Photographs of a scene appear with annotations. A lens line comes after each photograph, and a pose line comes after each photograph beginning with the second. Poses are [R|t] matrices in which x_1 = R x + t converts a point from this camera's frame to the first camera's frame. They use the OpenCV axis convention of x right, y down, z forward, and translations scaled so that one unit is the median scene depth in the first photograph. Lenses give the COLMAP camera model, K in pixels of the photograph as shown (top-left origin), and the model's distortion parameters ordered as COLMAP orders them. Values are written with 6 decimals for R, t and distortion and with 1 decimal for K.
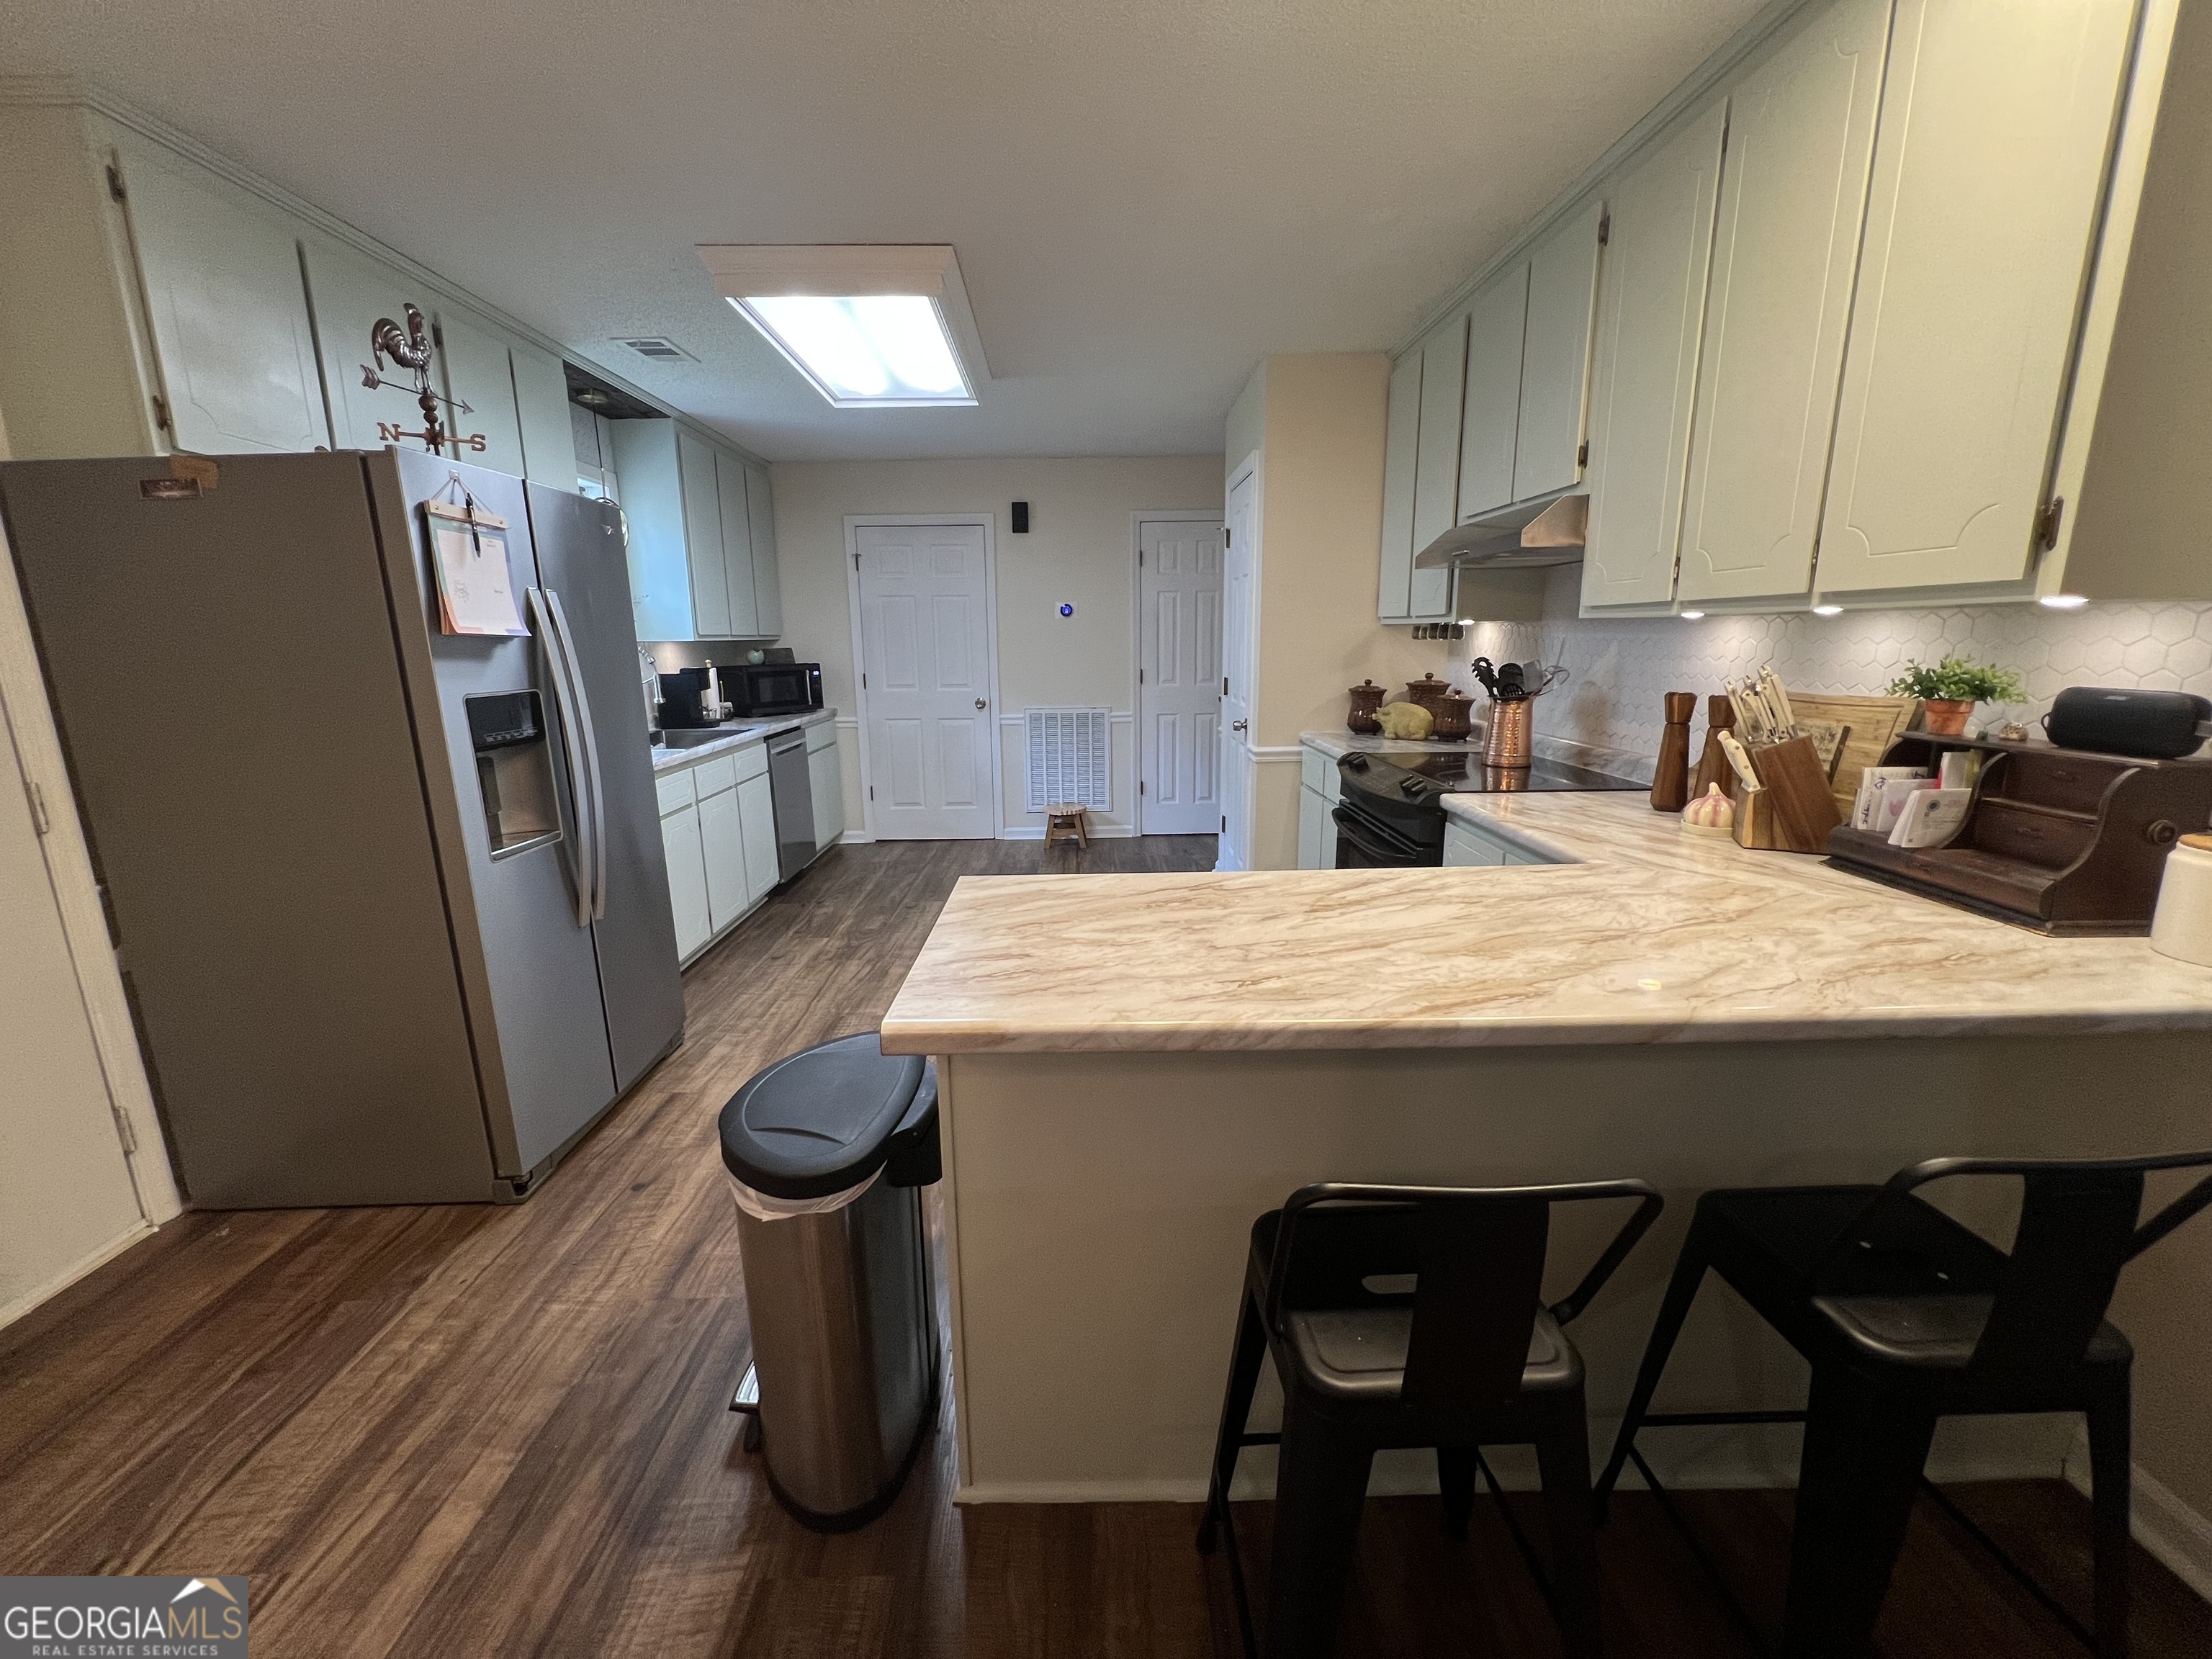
lens RADIAL K [[884.9, 0, 1095.8], [0, 884.9, 825.2], [0, 0, 1]] dist [-0.004416, 0.001024]
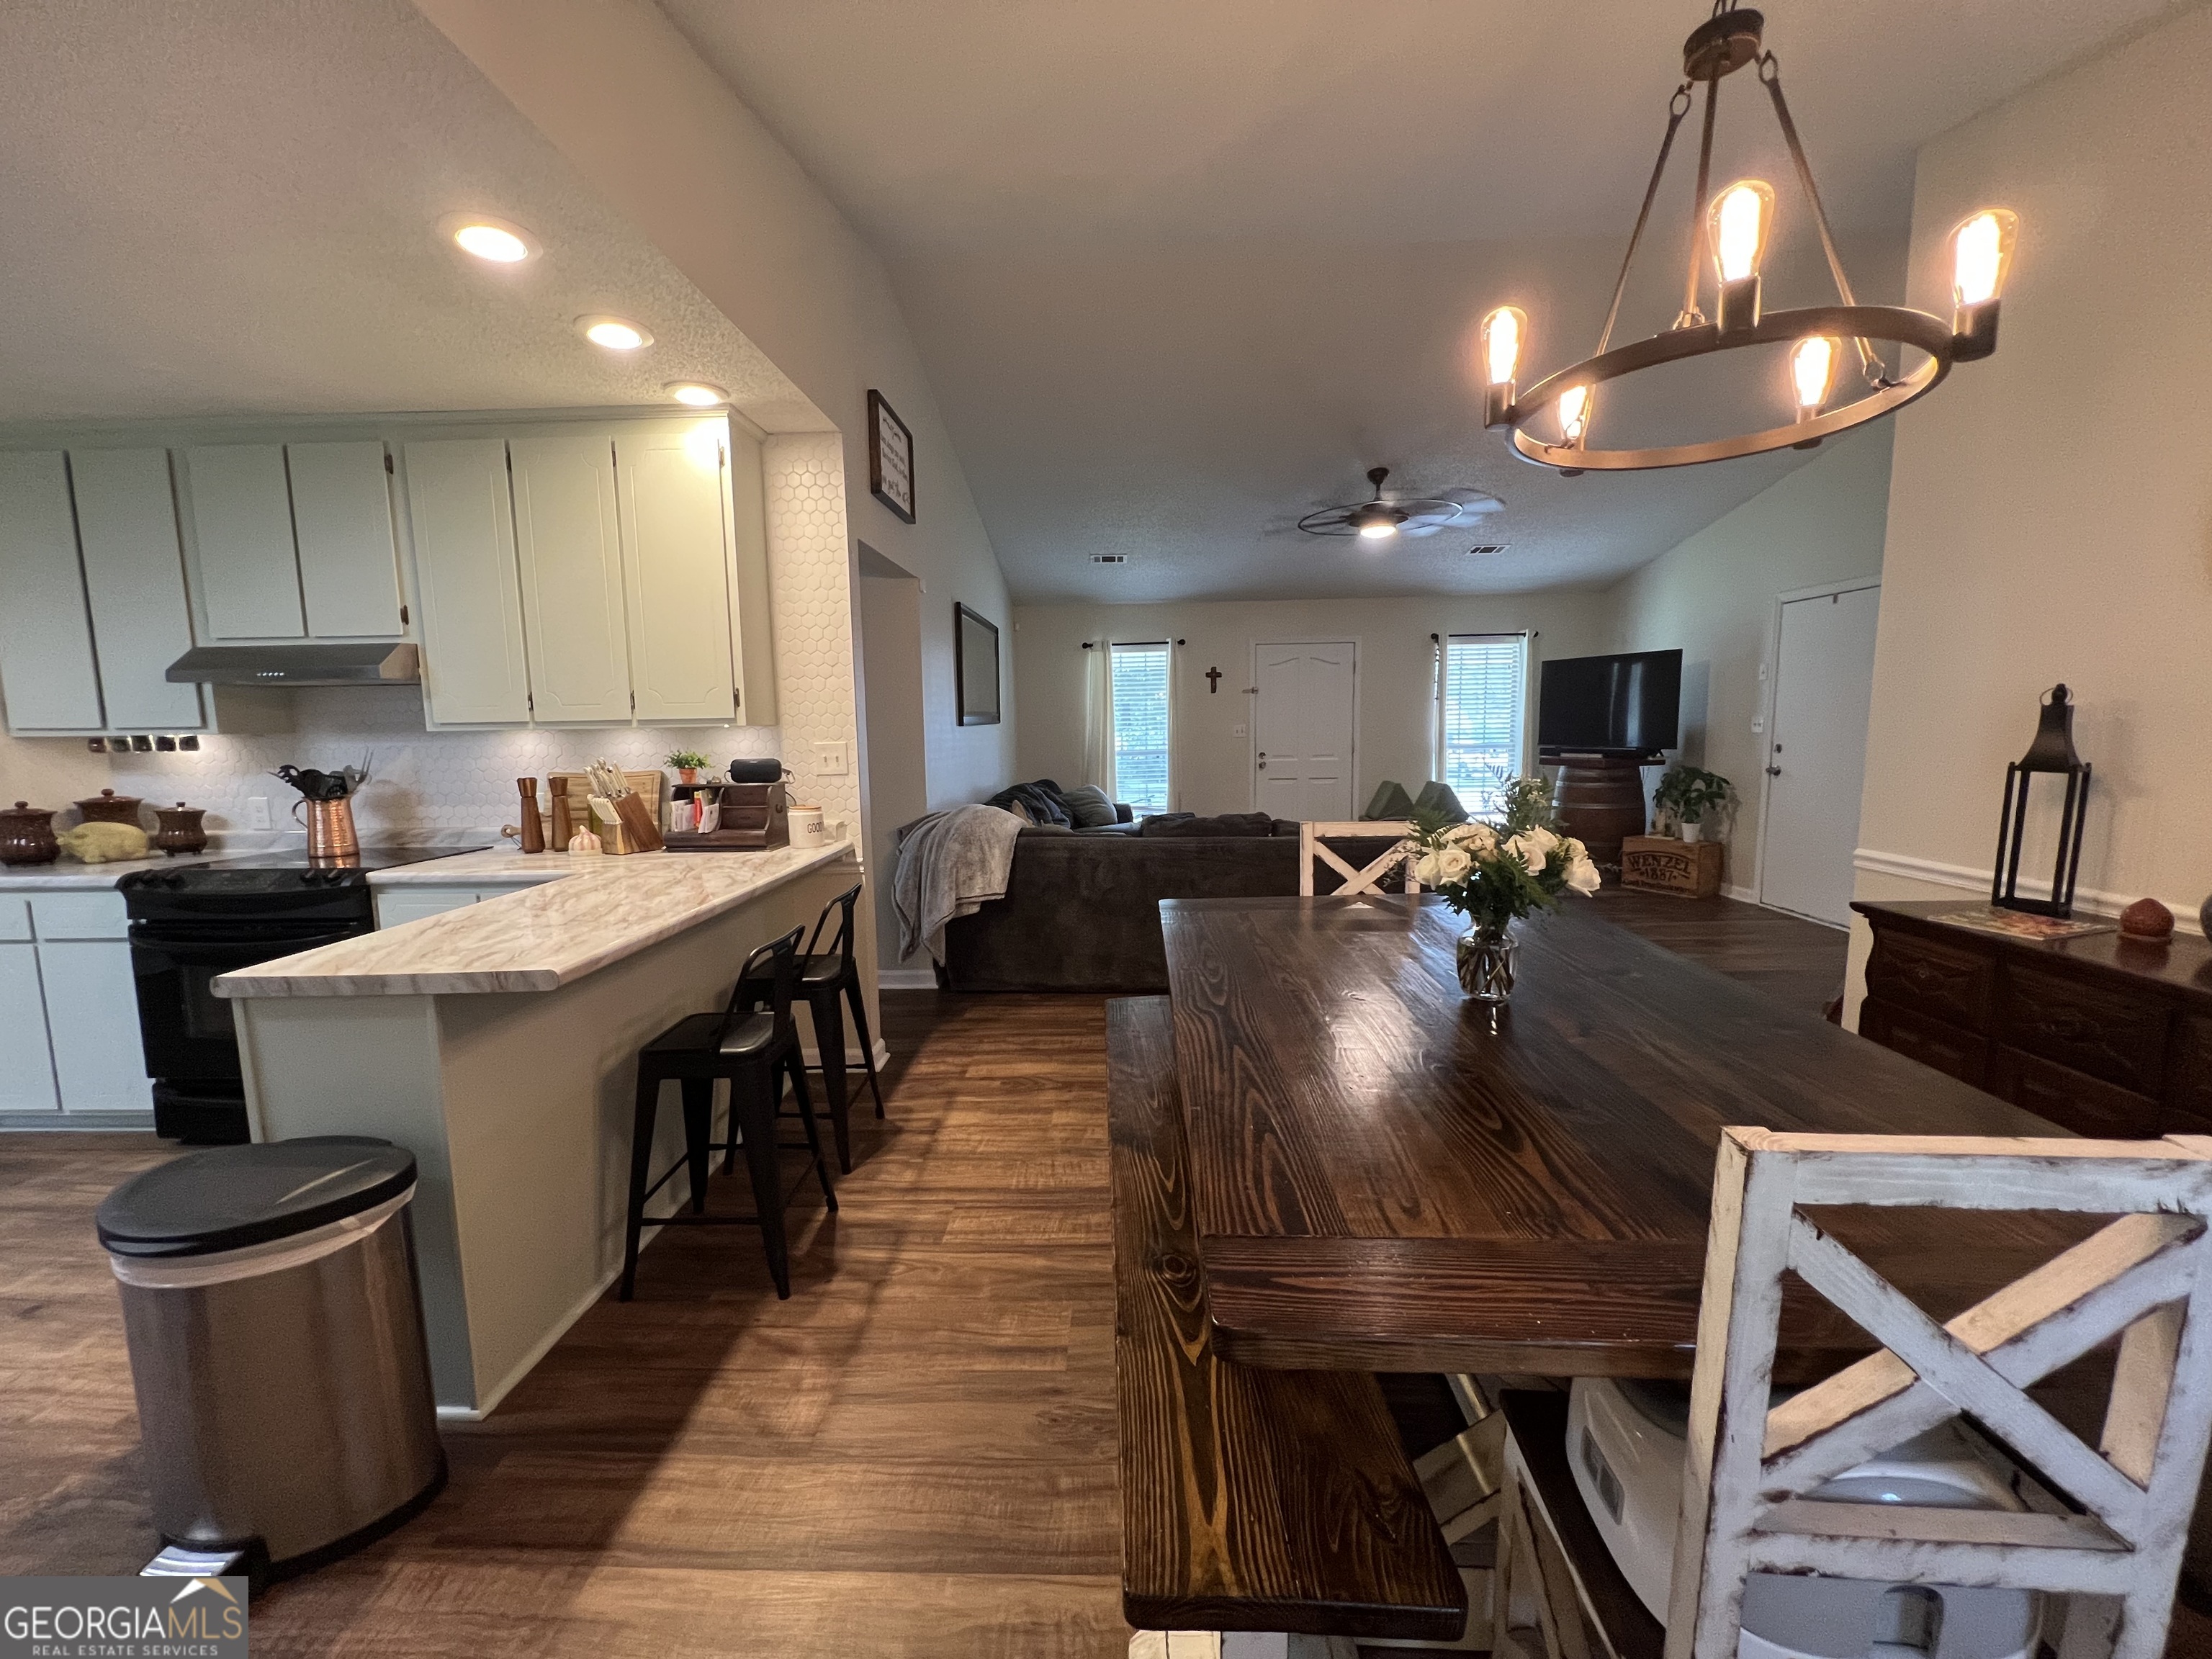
lens RADIAL K [[884.9, 0, 1096.8], [0, 884.9, 824.9], [0, 0, 1]] dist [-0.004416, 0.001024]
pose [[0.046762, -0.101969, 0.993688, -0.820749], [0.223753, 0.970568, 0.089067, 0.018331], [-0.973523, 0.218176, 0.068201, -0.078319]]
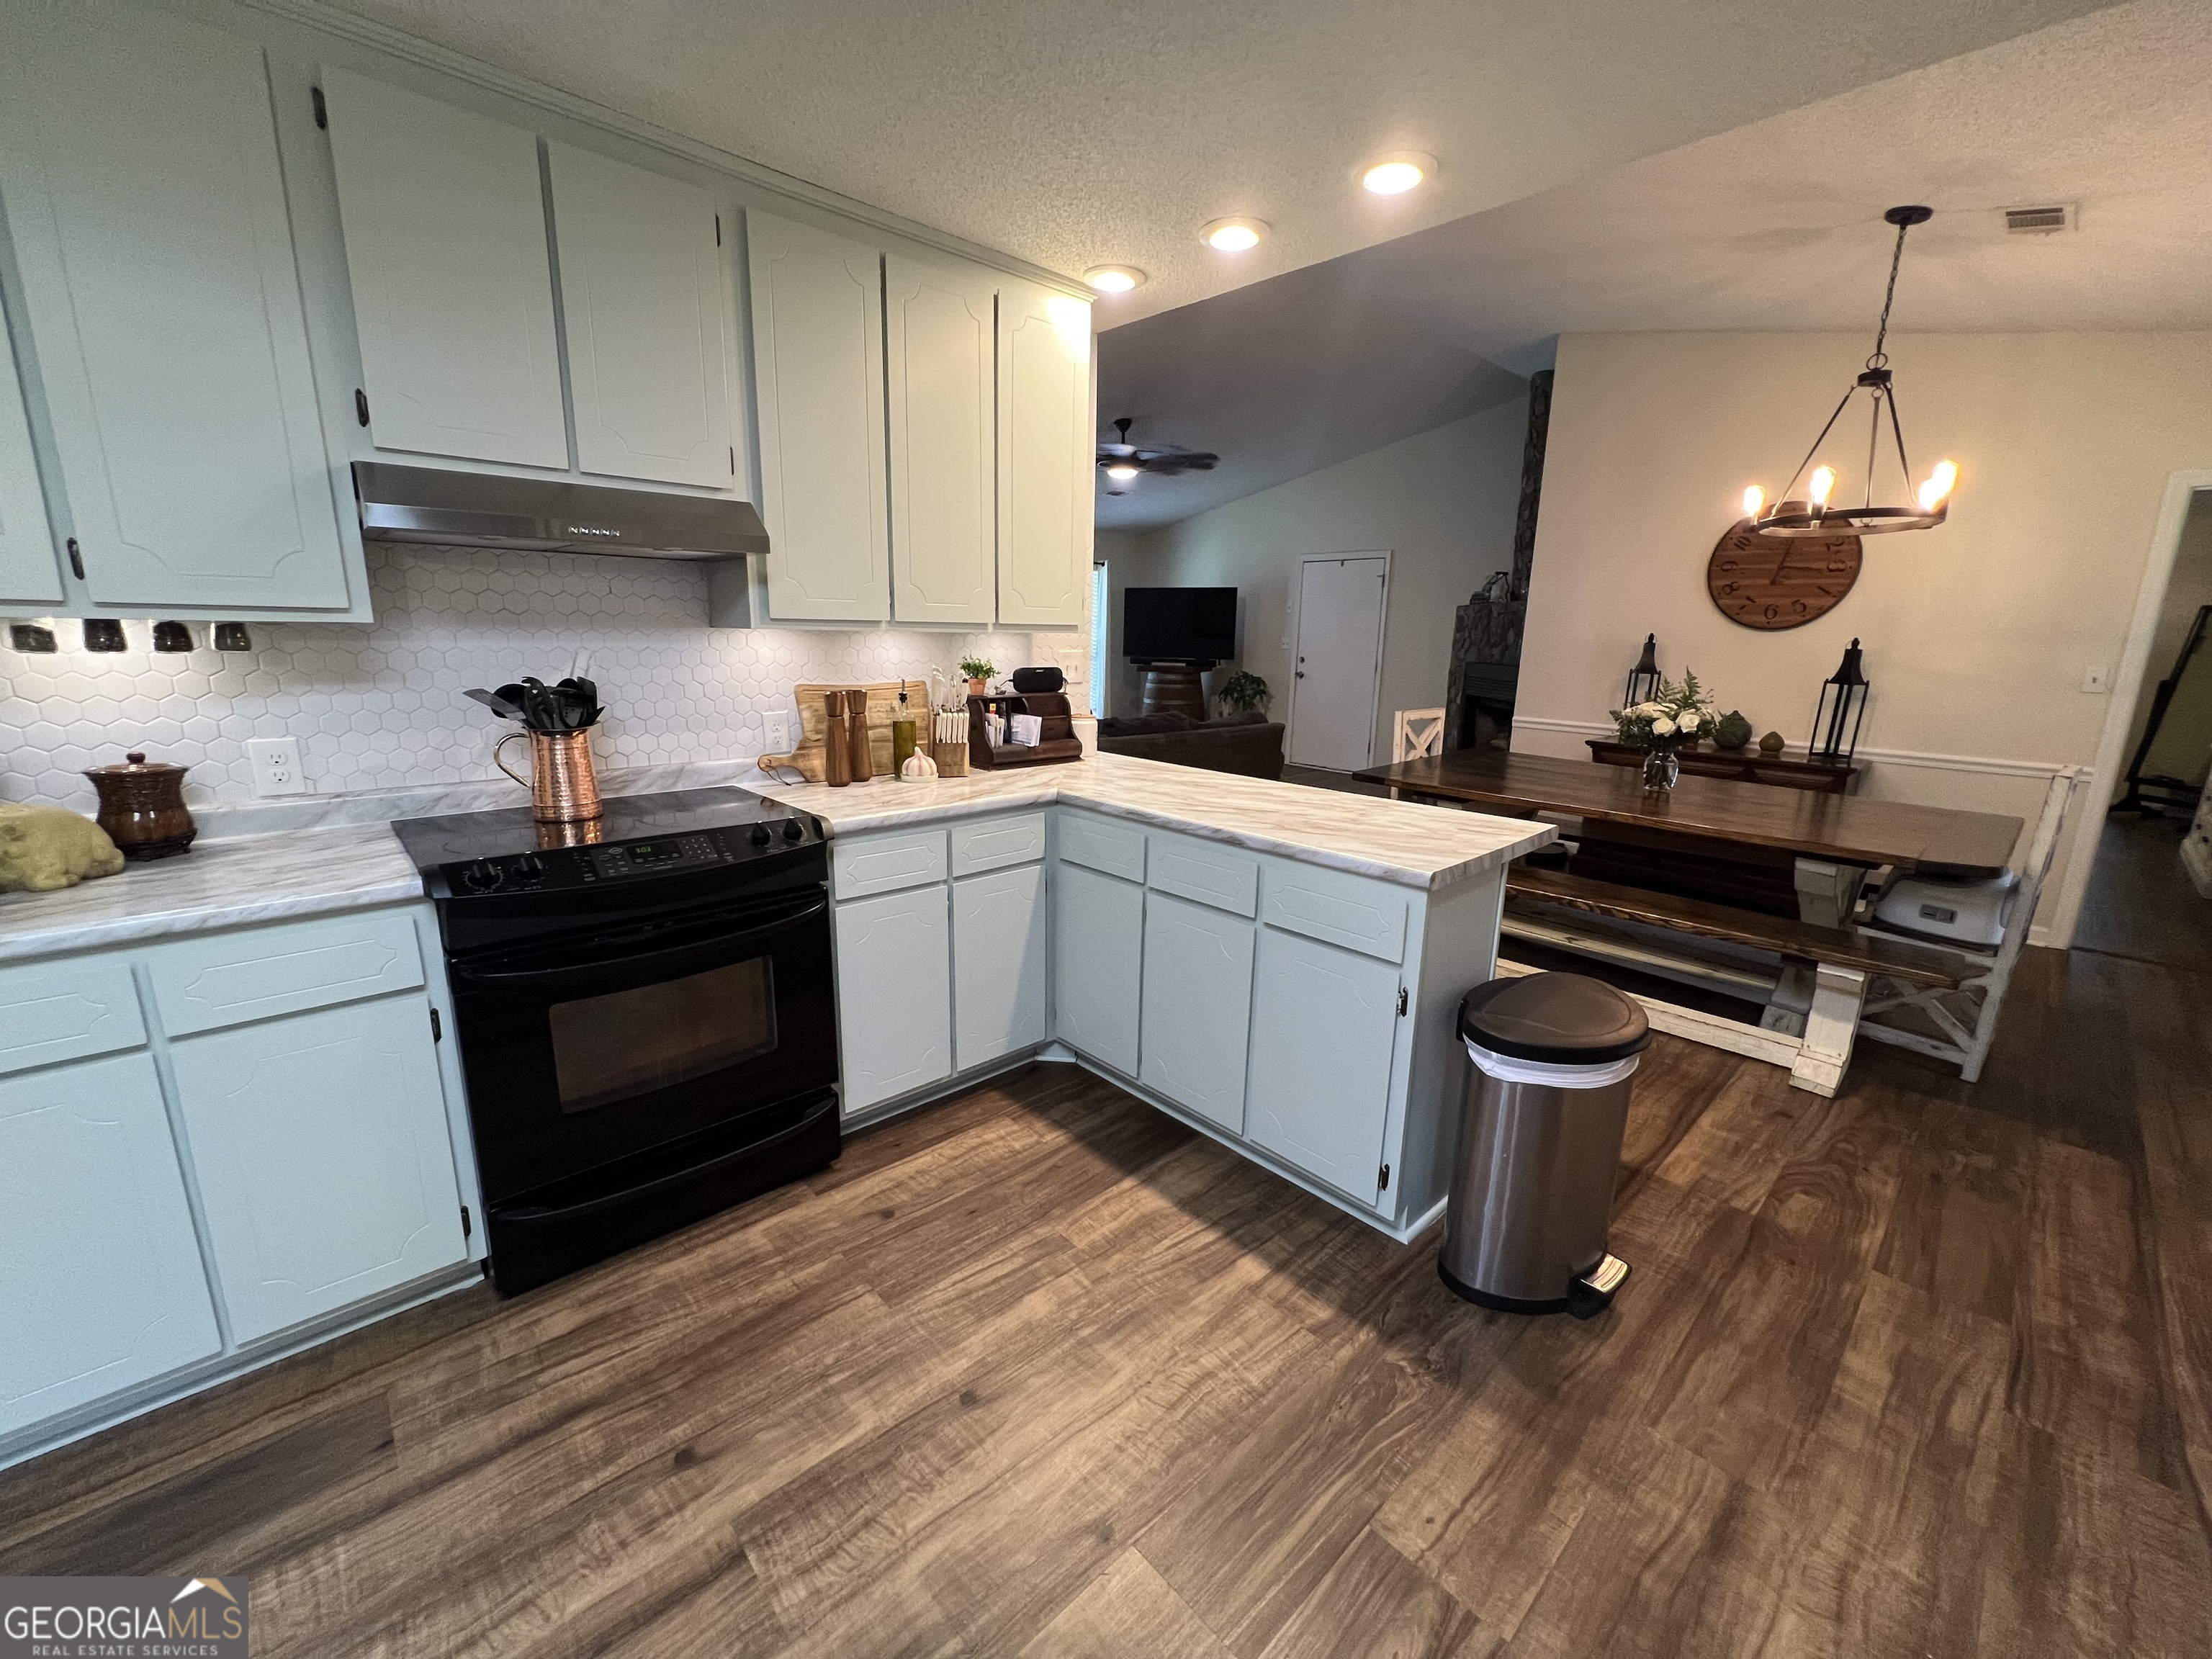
lens RADIAL K [[884.9, 0, 1095.4], [0, 884.9, 824.8], [0, 0, 1]] dist [-0.004416, 0.001024]
pose [[-0.663900, -0.161143, 0.730253, -0.500144], [0.146490, 0.929565, 0.338304, -0.324795], [-0.733333, 0.331574, -0.593532, 1.448462]]
